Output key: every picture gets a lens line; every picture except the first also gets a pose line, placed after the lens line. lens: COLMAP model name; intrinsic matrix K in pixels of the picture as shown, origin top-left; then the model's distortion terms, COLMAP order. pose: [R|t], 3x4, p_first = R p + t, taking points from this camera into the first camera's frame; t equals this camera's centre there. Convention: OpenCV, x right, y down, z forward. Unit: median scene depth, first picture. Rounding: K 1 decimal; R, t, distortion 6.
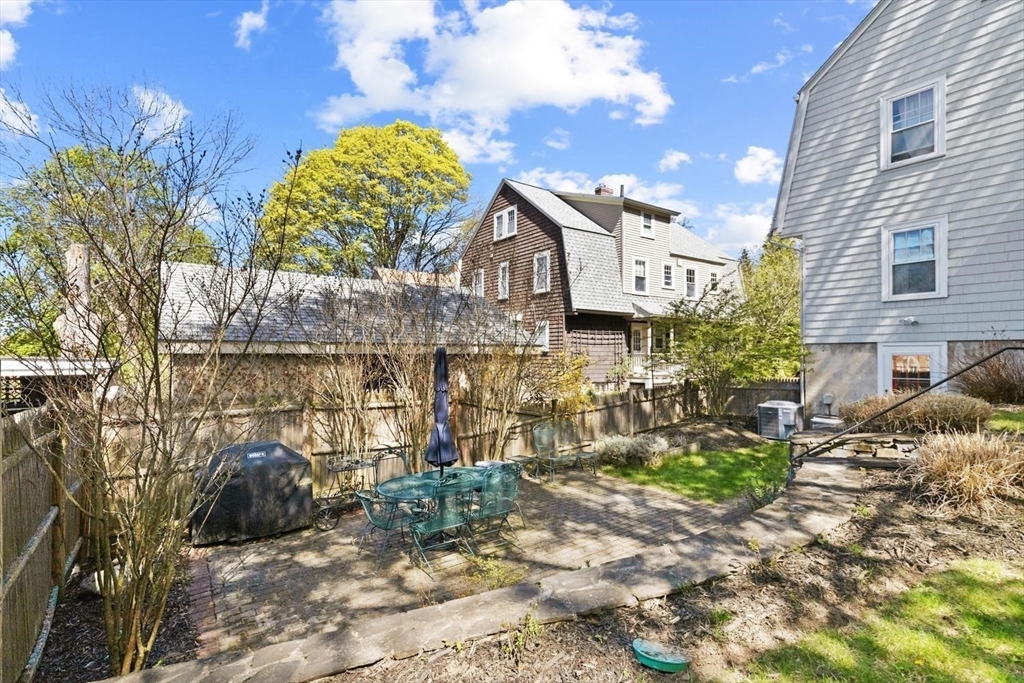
lens RADIAL K [[486.3, 0, 502.8], [0, 486.3, 353.6], [0, 0, 1]] dist [0.000472, -0.000094]
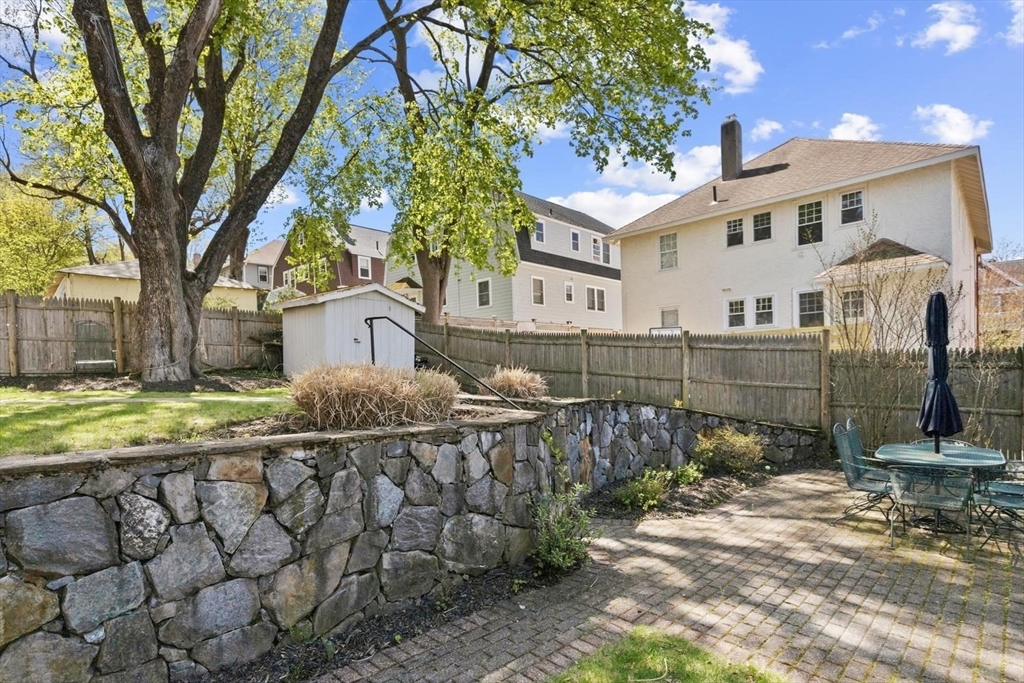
lens RADIAL K [[520.1, 0, 519.6], [0, 520.1, 372.9], [0, 0, 1]] dist [0.005100, -0.001064]
pose [[-0.981090, 0.030283, -0.191168, 0.416207], [0.030531, 0.999532, 0.001653, 0.055713], [0.191129, -0.004215, -0.981556, 0.981128]]
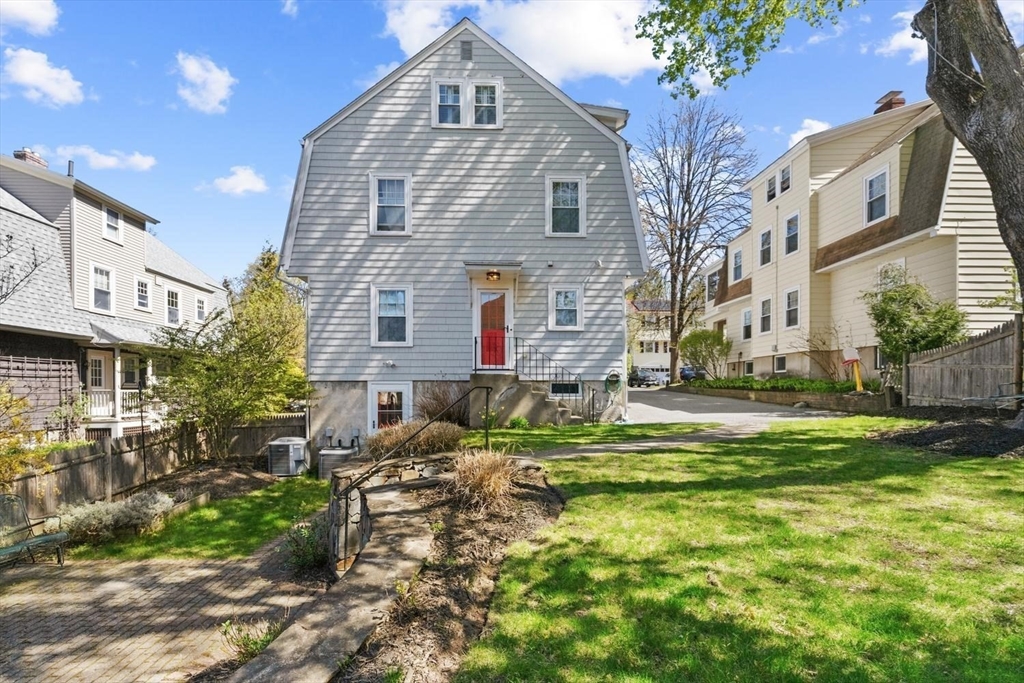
lens RADIAL K [[495.1, 0, 509.4], [0, 495.1, 394.2], [0, 0, 1]] dist [0.003112, -0.000402]
pose [[0.546675, -0.006742, 0.837318, -0.043959], [-0.000423, 0.999965, 0.008328, -0.001007], [-0.837345, -0.004907, 0.546653, 0.061020]]
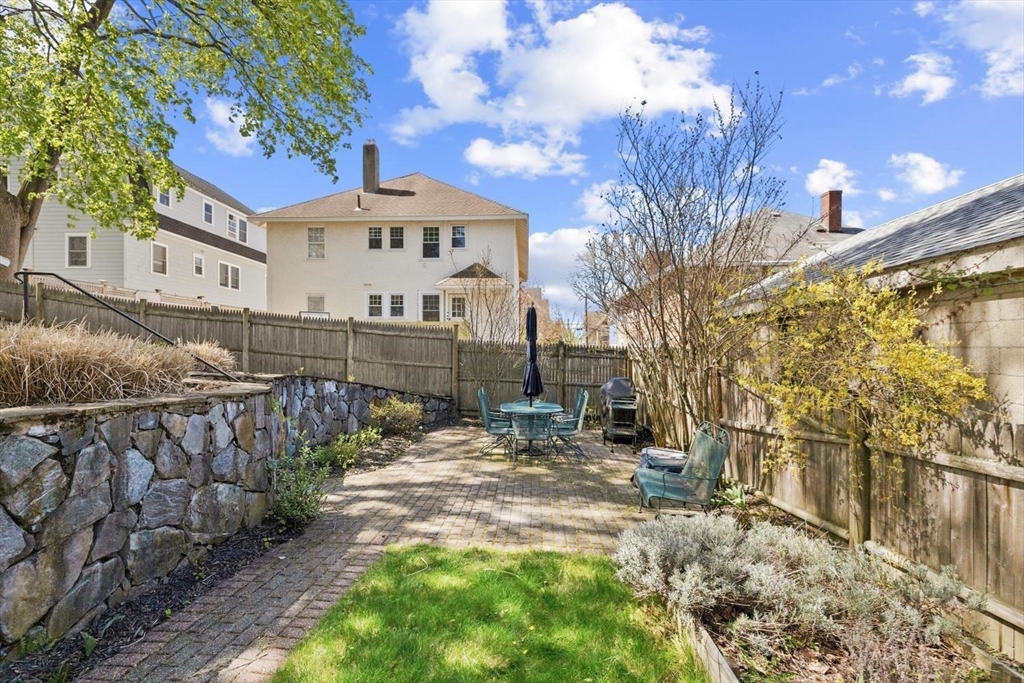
lens RADIAL K [[473.1, 0, 508.4], [0, 473.1, 336.3], [0, 0, 1]] dist [-0.000389, -0.000701]
pose [[-0.614850, -0.026847, -0.788187, 0.529294], [-0.004865, 0.999530, -0.030251, 0.059117], [0.788629, -0.014765, -0.614692, 0.987981]]
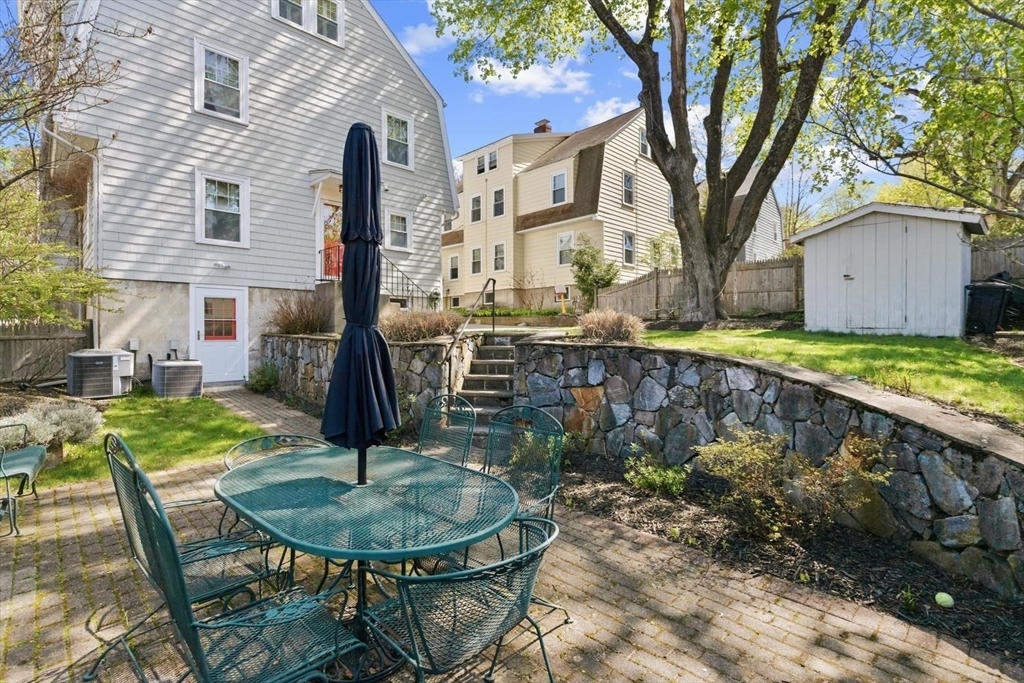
lens RADIAL K [[473.1, 0, 508.4], [0, 473.1, 336.3], [0, 0, 1]] dist [-0.000389, -0.000701]
pose [[-0.163375, -0.005166, 0.986551, -0.287411], [0.001347, 0.999984, 0.005459, 0.081813], [-0.986563, 0.002221, -0.163366, 0.528927]]
